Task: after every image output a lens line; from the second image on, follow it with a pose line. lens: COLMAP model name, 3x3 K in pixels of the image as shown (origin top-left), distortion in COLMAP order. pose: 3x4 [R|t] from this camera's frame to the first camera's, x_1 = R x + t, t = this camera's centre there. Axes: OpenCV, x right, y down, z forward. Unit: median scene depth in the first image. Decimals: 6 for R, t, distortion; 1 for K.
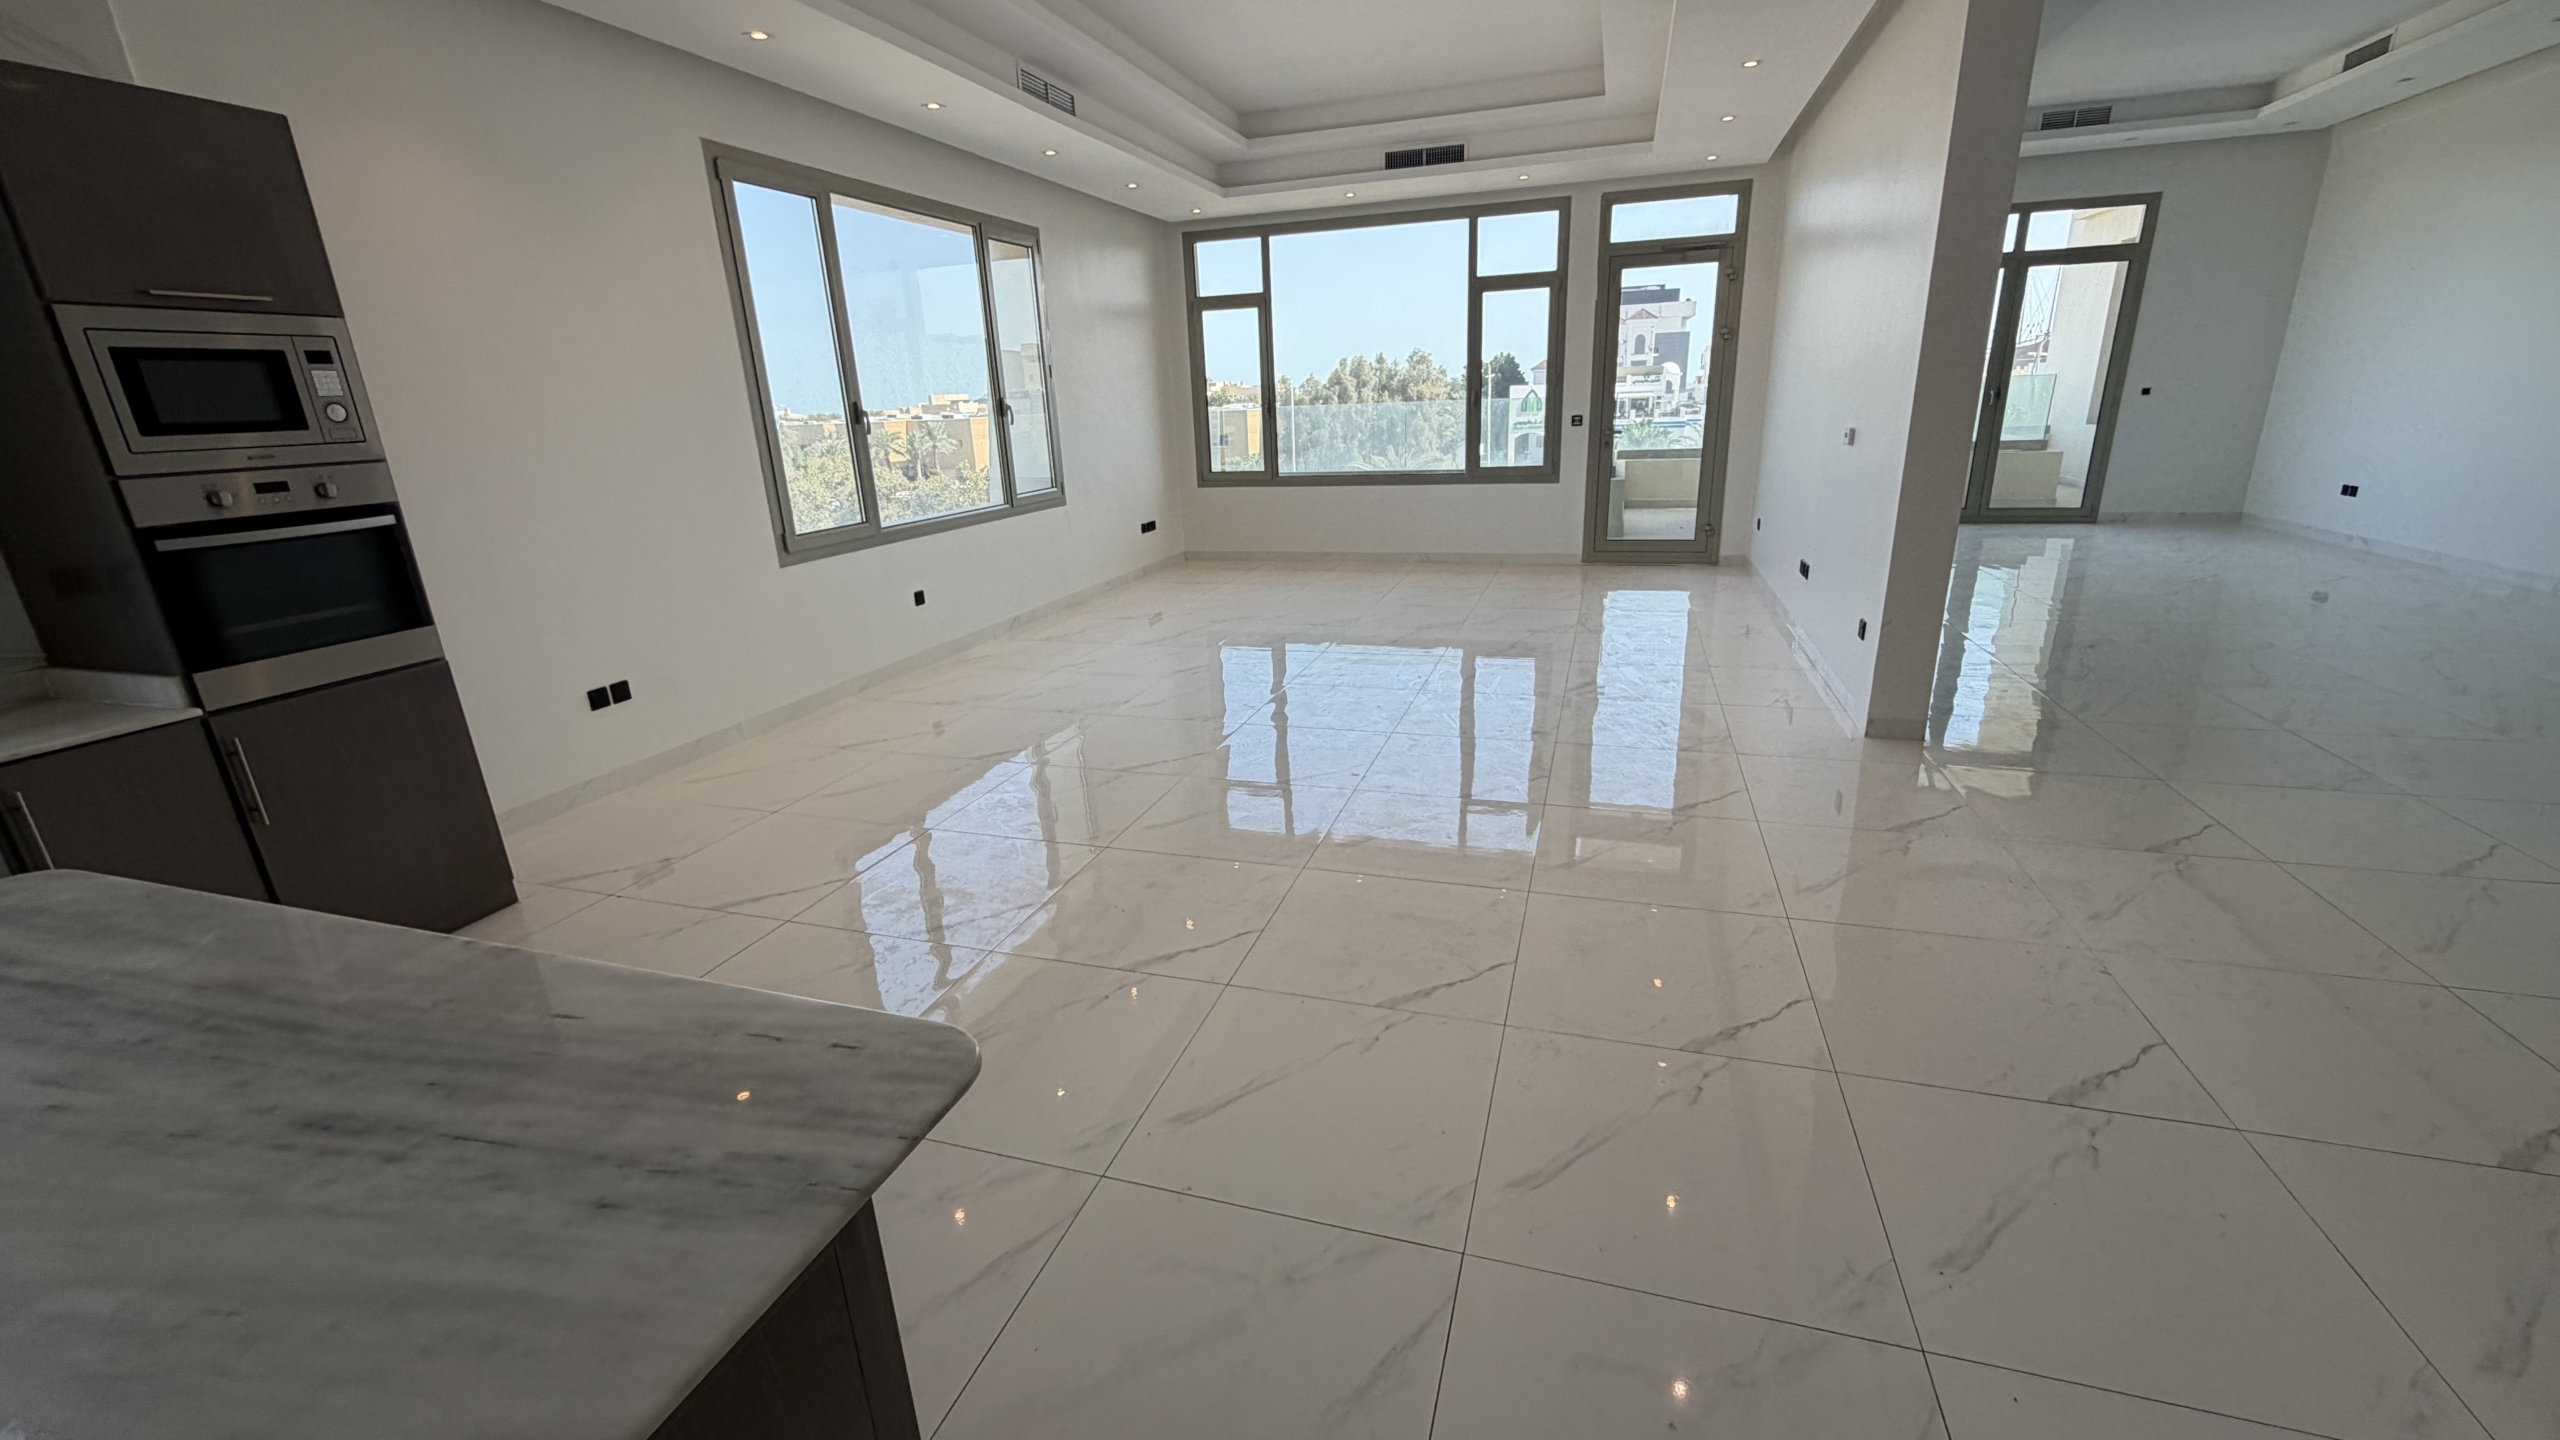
lens RADIAL K [[1015.4, 0, 1280.0], [0, 1015.4, 720.0], [0, 0, 1]] dist [0.001745, -0.000054]
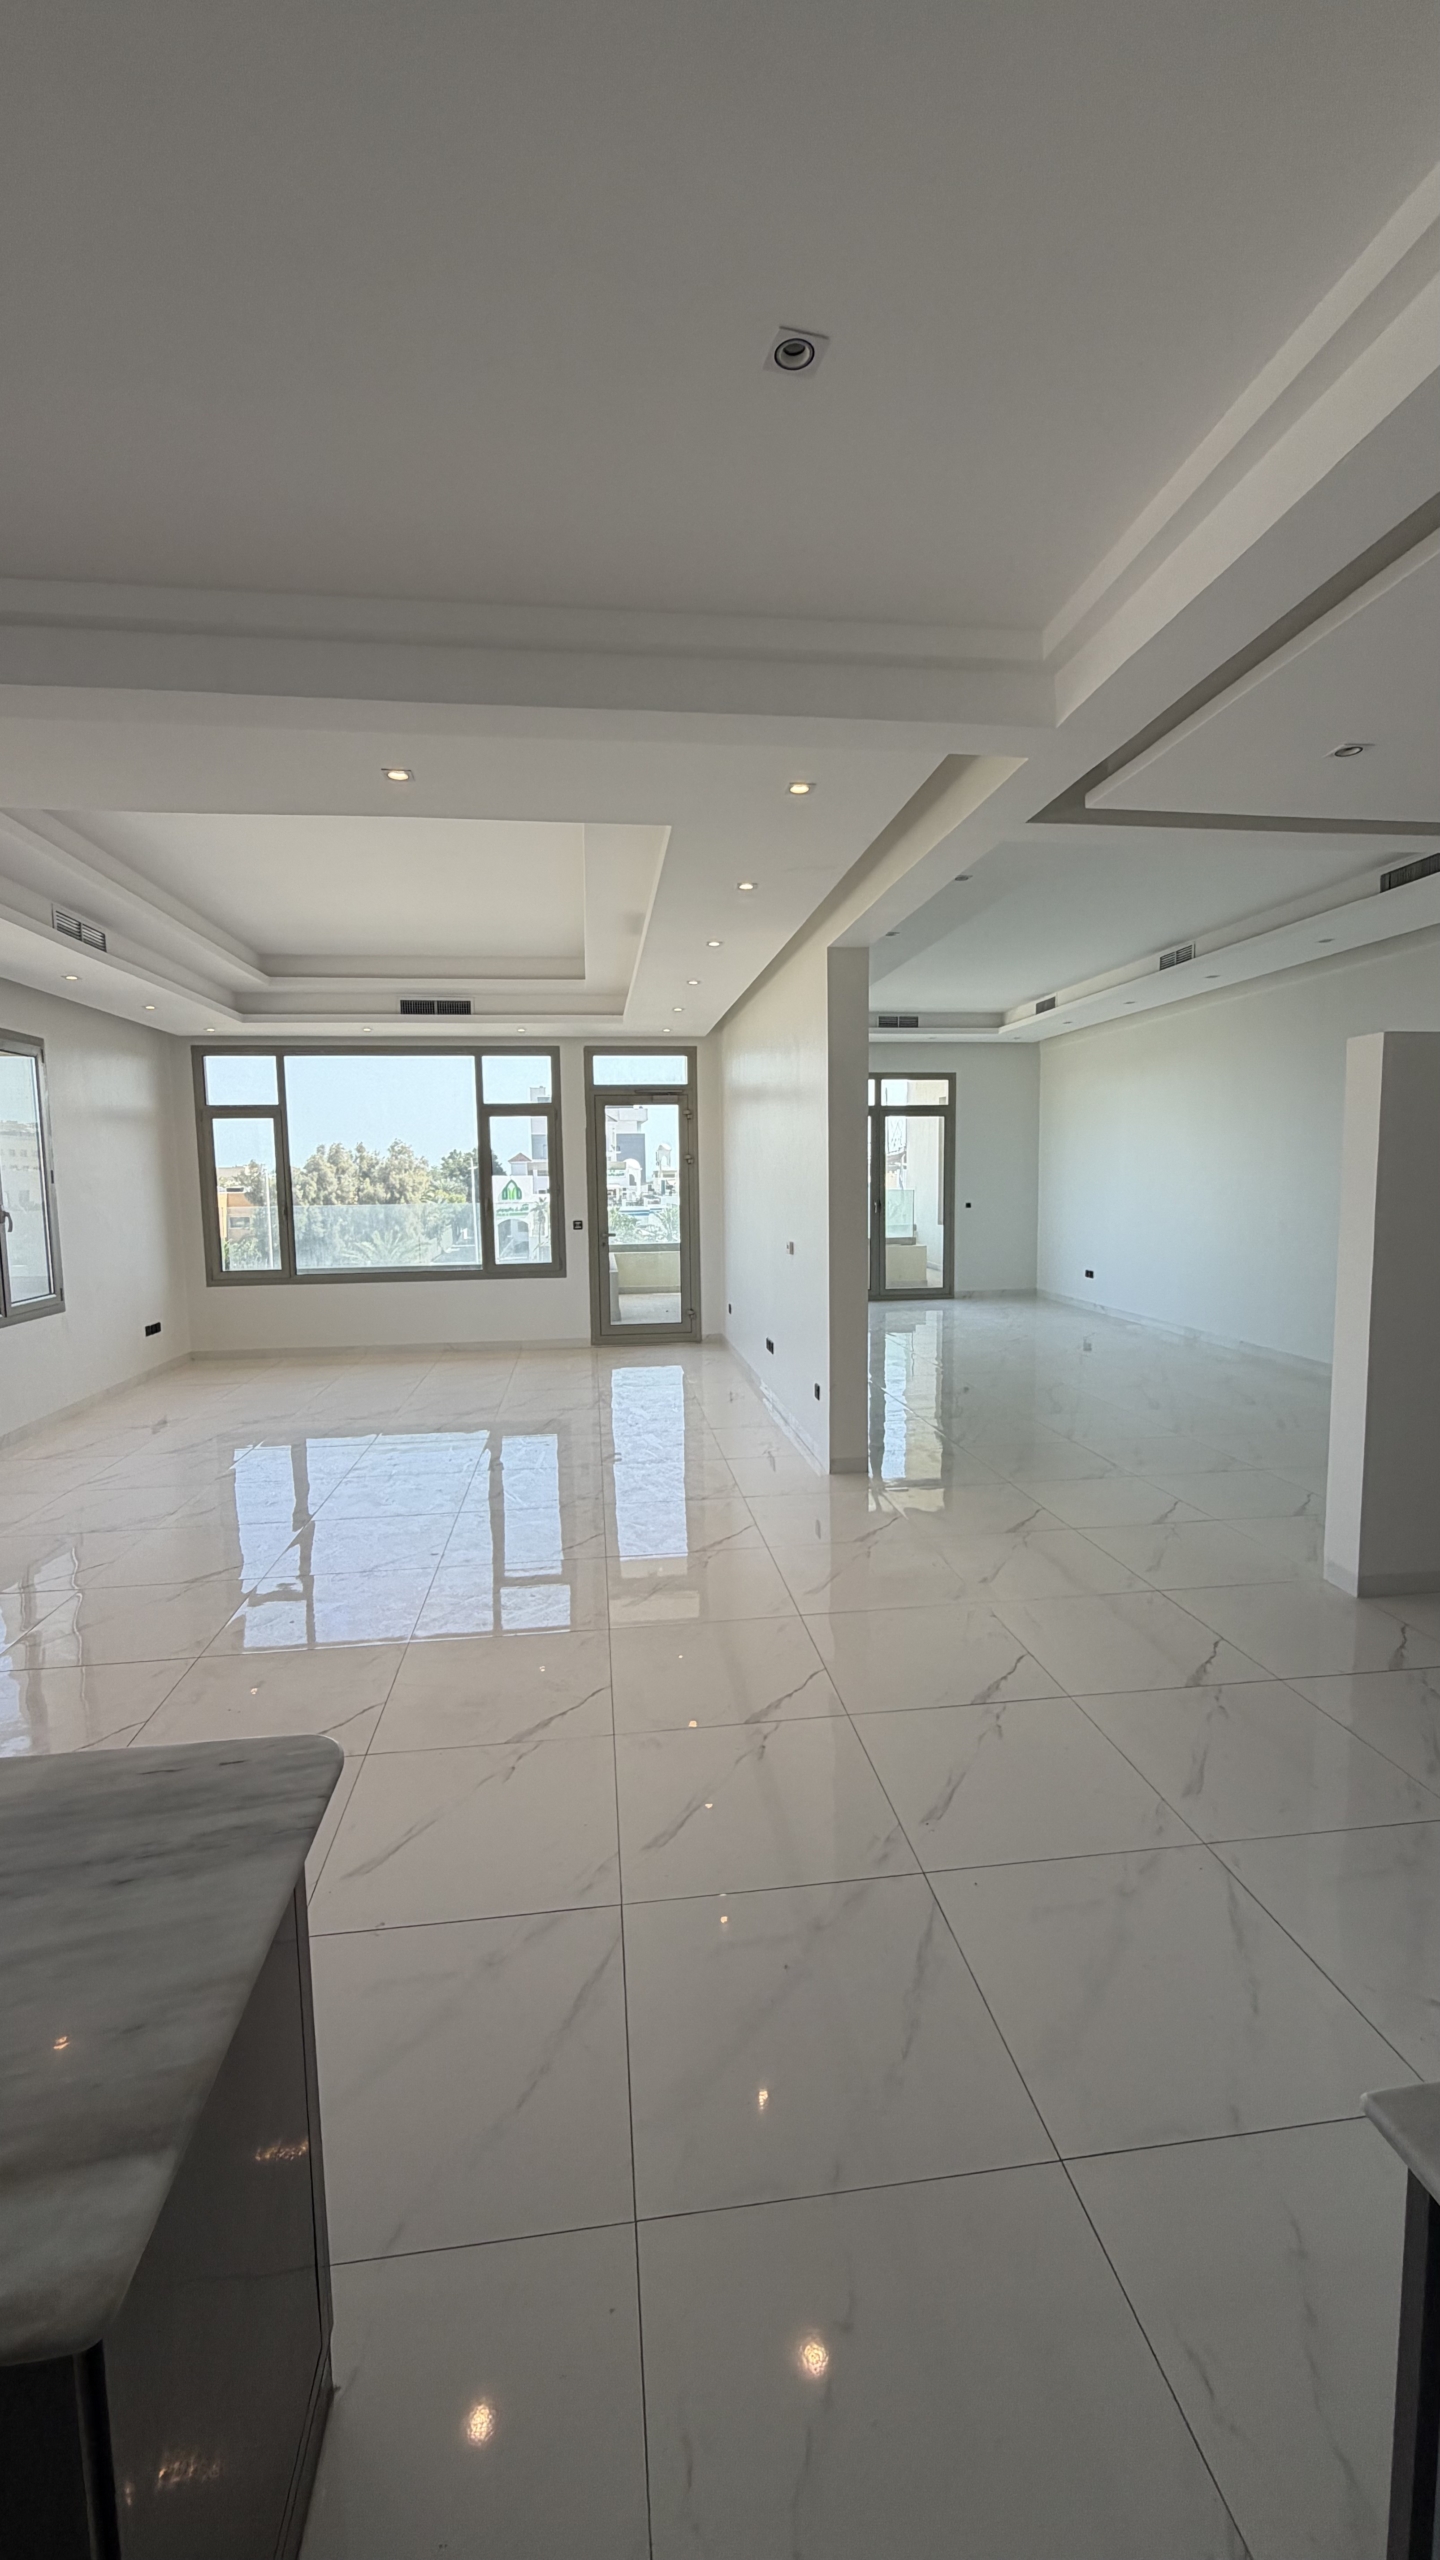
lens RADIAL K [[1015.4, 0, 714.1], [0, 1015.4, 1278.2], [0, 0, 1]] dist [0.001745, -0.000054]
pose [[0.908319, -0.017670, 0.417905, -0.054853], [0.106694, 0.975845, -0.190640, 0.002204], [-0.404442, 0.217750, 0.888264, -0.084308]]
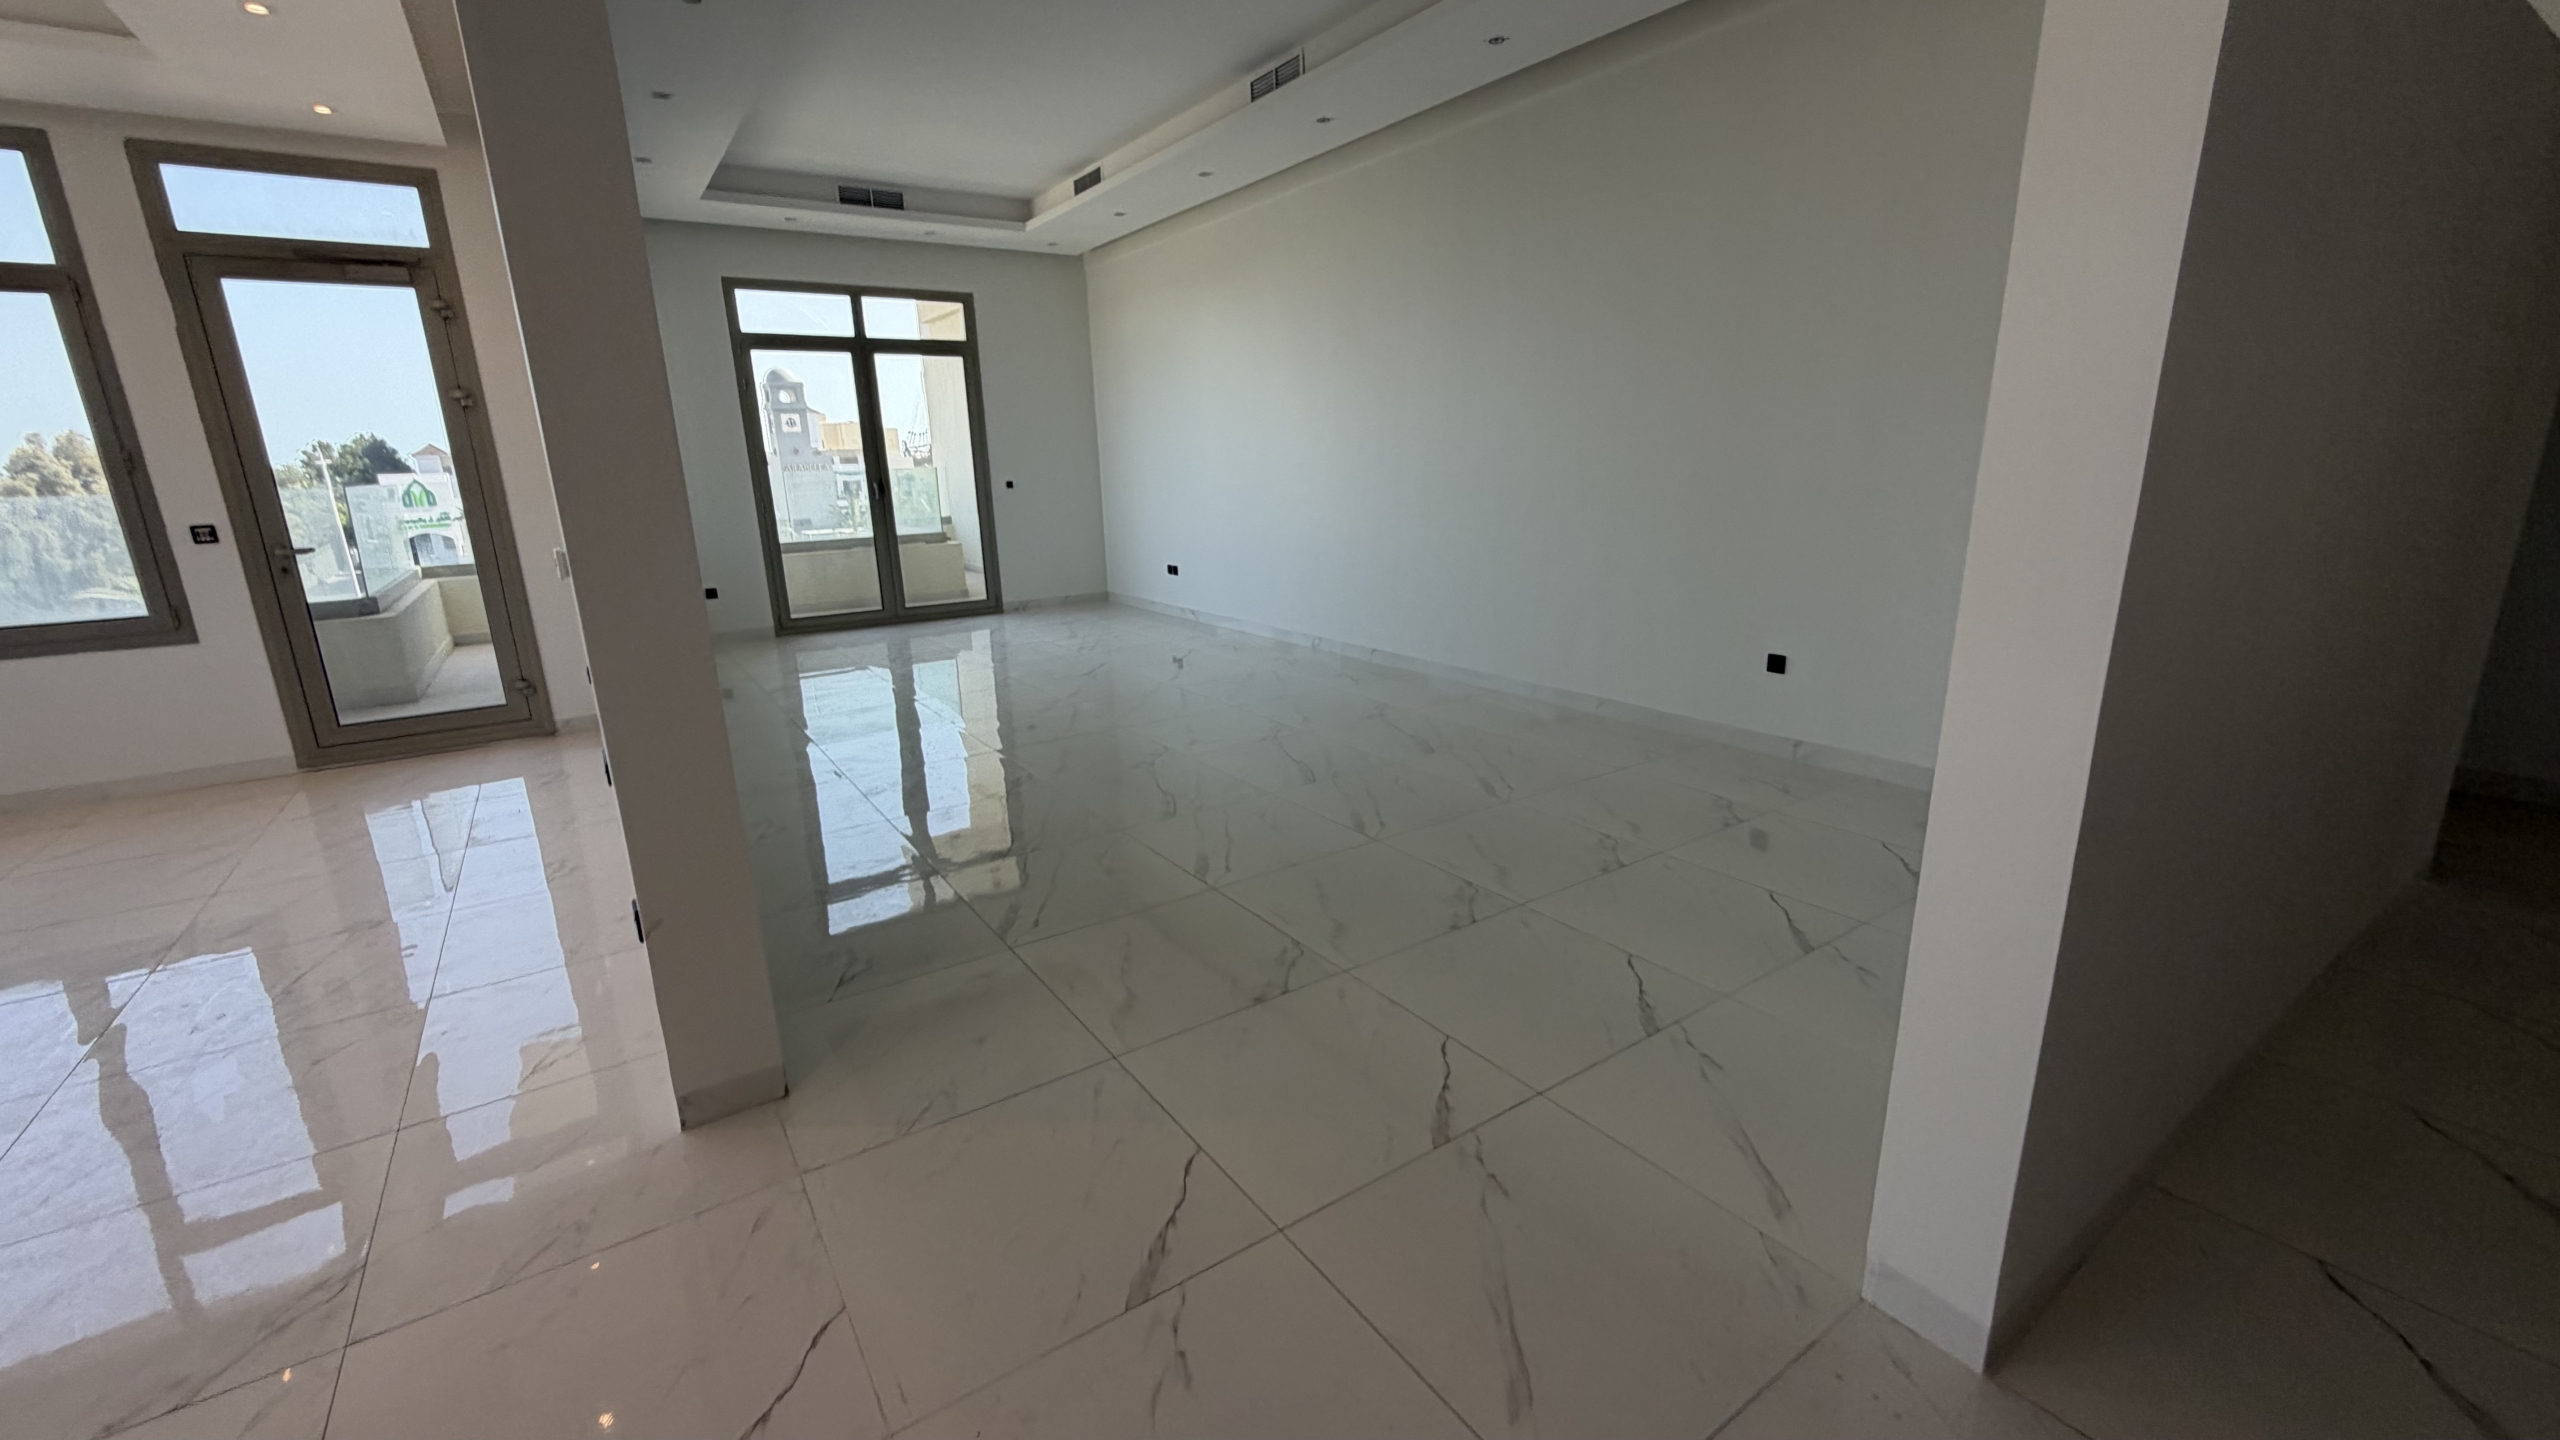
lens RADIAL K [[1014.8, 0, 1267.6], [0, 1014.8, 723.6], [0, 0, 1]] dist [0.001583, -0.000076]
pose [[0.617727, -0.180120, 0.765486, 0.218407], [0.240480, 0.970052, 0.034194, -0.072651], [-0.748720, 0.162961, 0.642543, 0.220038]]
